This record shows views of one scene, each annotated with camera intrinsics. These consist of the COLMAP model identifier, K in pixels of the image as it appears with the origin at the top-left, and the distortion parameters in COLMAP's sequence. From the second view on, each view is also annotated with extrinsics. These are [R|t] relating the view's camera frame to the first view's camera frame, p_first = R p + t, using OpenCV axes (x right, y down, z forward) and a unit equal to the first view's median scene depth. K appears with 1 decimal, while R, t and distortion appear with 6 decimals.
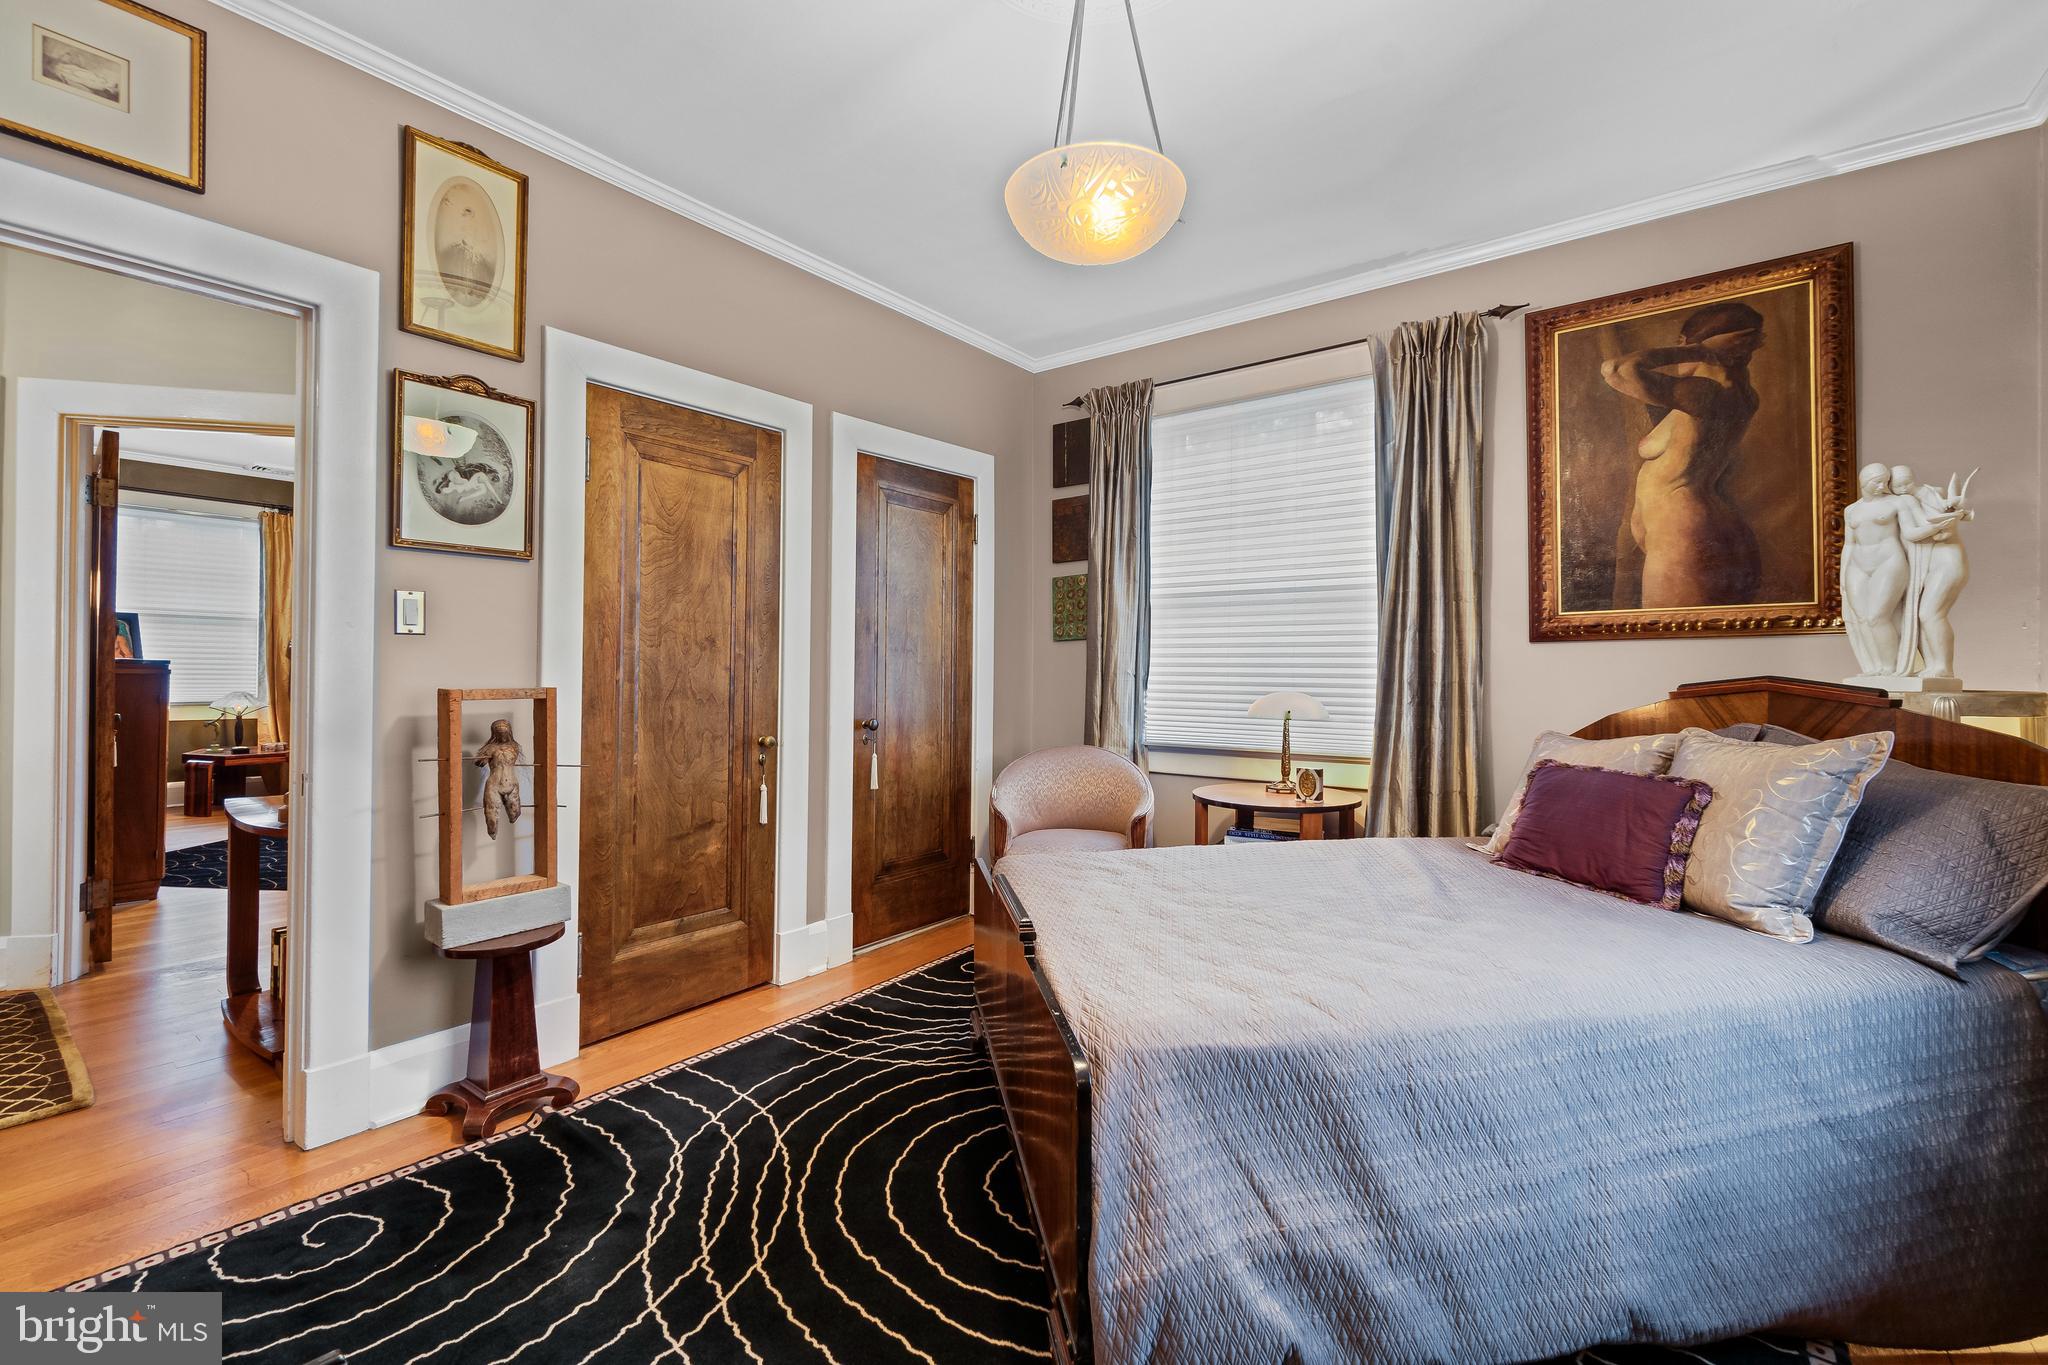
lens RADIAL K [[892.8, 0, 1025.6], [0, 892.8, 676.8], [0, 0, 1]] dist [-0.005758, 0.001241]
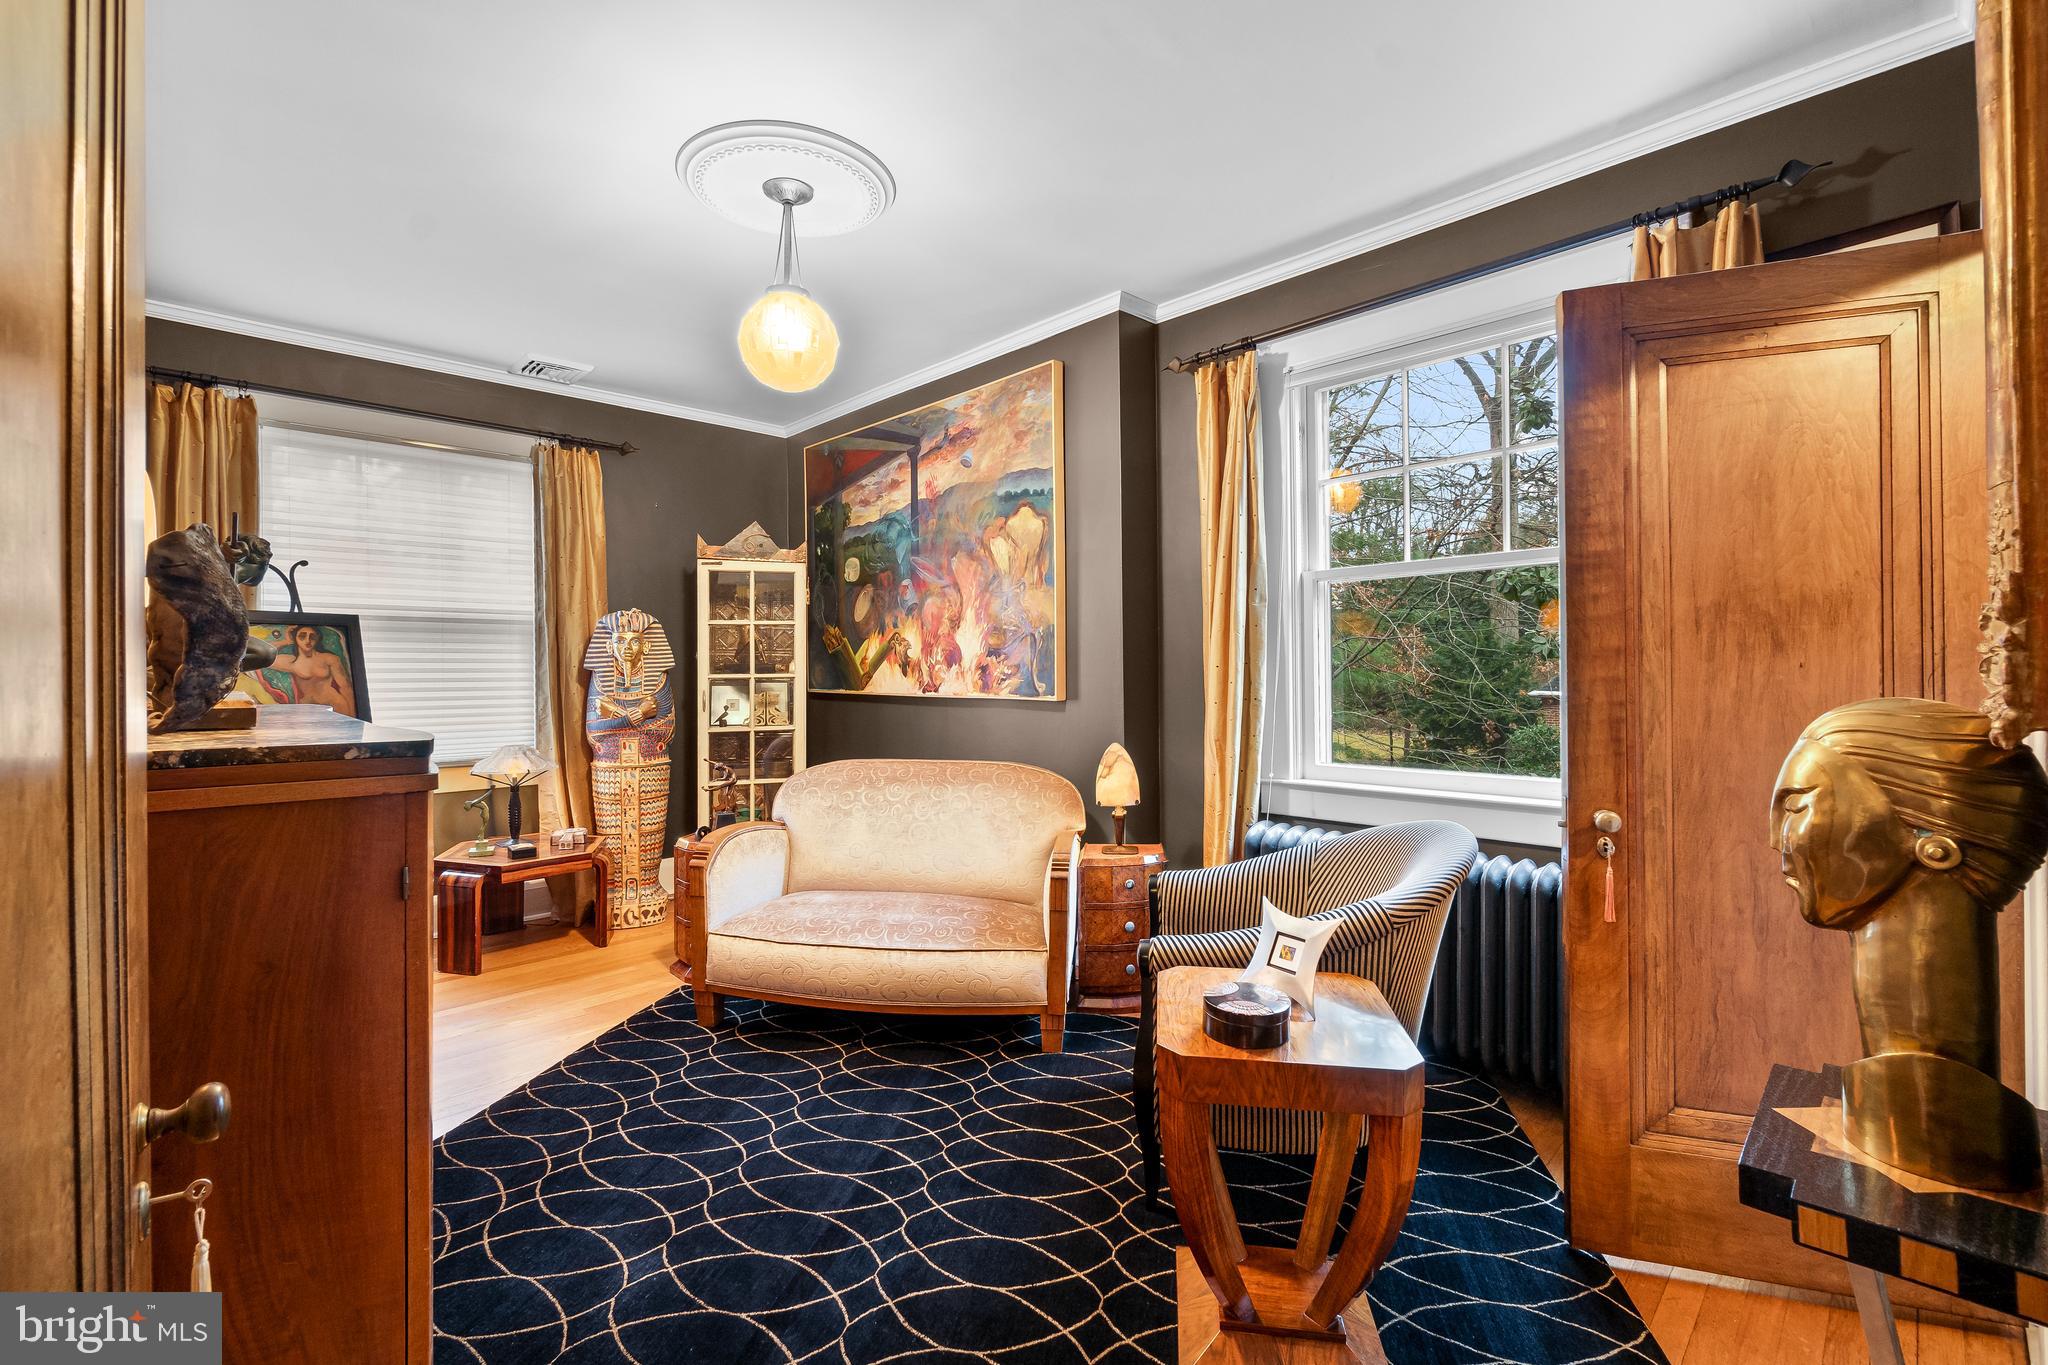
lens RADIAL K [[892.8, 0, 1022.4], [0, 892.8, 674.3], [0, 0, 1]] dist [-0.005758, 0.001241]
pose [[0.988747, -0.014076, -0.148933, -0.462564], [0.014622, 0.999890, 0.002571, -0.025953], [0.148881, -0.004720, 0.988844, 0.467344]]
